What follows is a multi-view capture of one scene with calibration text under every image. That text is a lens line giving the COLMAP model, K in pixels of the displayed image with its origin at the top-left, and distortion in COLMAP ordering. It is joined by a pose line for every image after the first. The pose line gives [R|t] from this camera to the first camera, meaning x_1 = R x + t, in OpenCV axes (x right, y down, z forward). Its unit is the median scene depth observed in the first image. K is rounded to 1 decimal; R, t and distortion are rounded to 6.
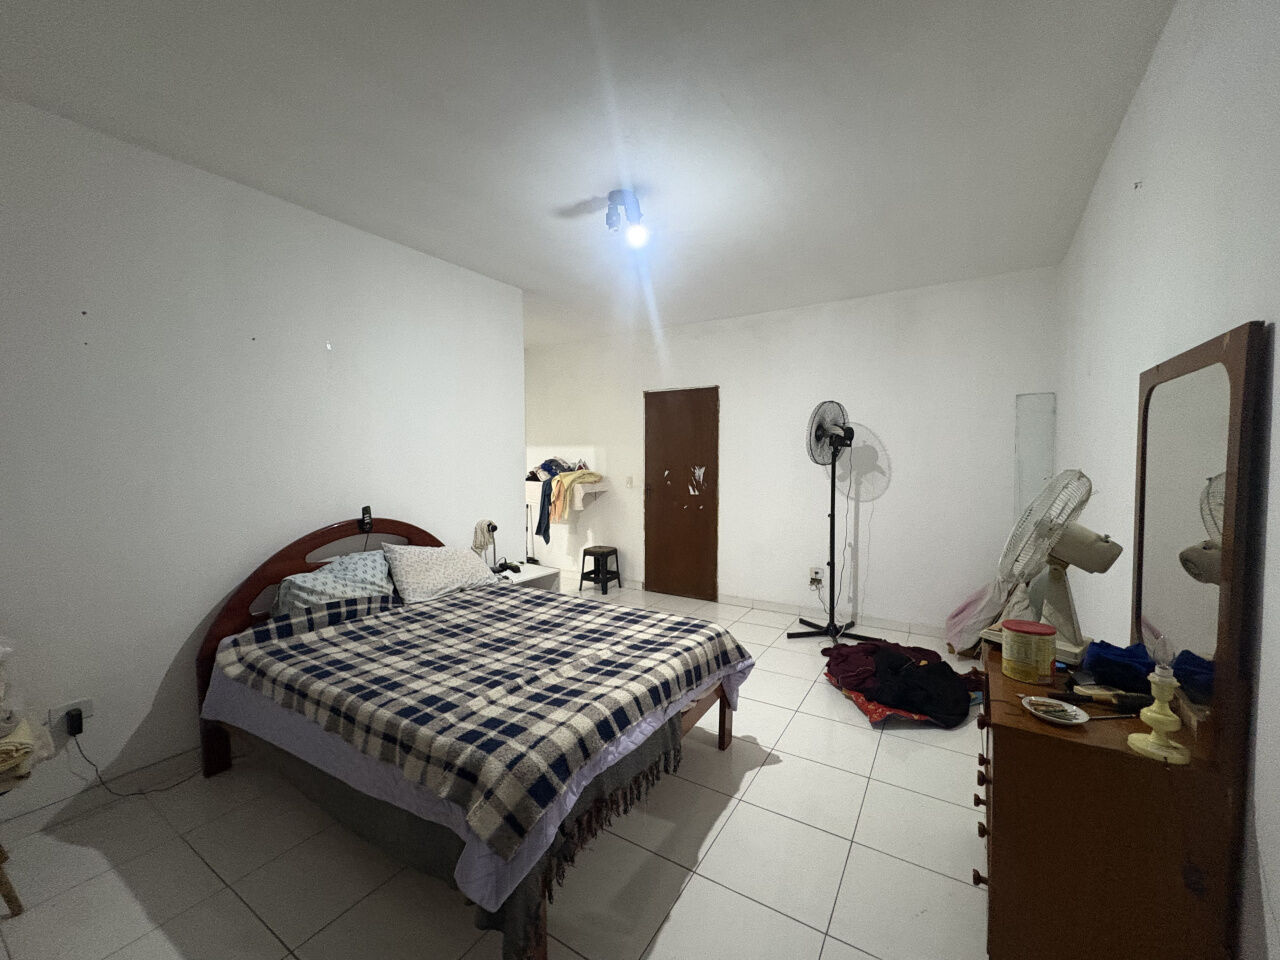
lens RADIAL K [[509.6, 0, 640.0], [0, 509.6, 480.0], [0, 0, 1]] dist [0.000335, 0.000122]
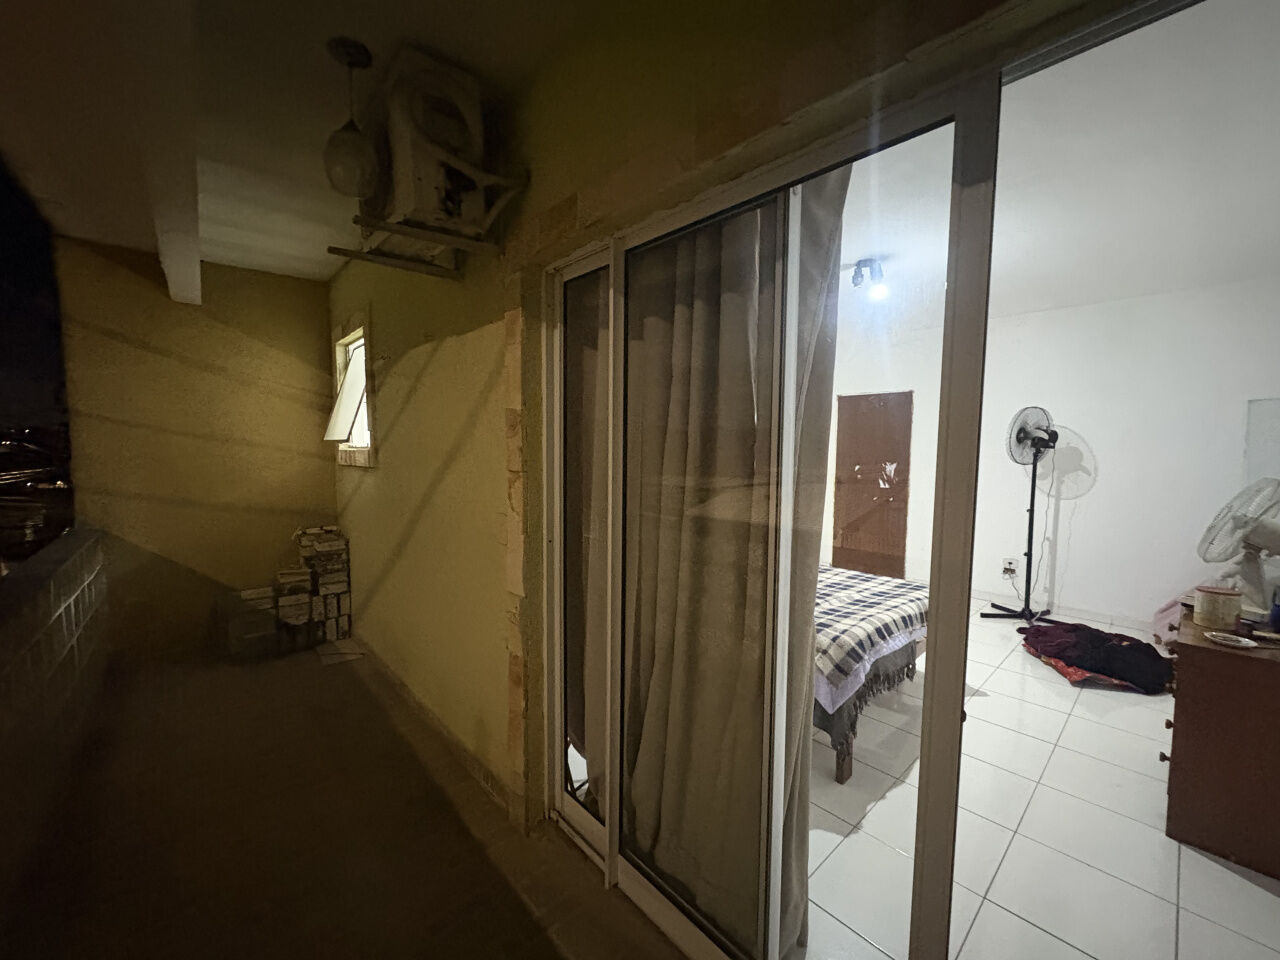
lens RADIAL K [[509.6, 0, 640.0], [0, 509.6, 480.0], [0, 0, 1]] dist [0.000335, 0.000122]
pose [[0.964693, 0.029146, -0.261761, -0.186948], [-0.023616, 0.999427, 0.024247, -0.004198], [0.262318, -0.017210, 0.964828, -0.347106]]
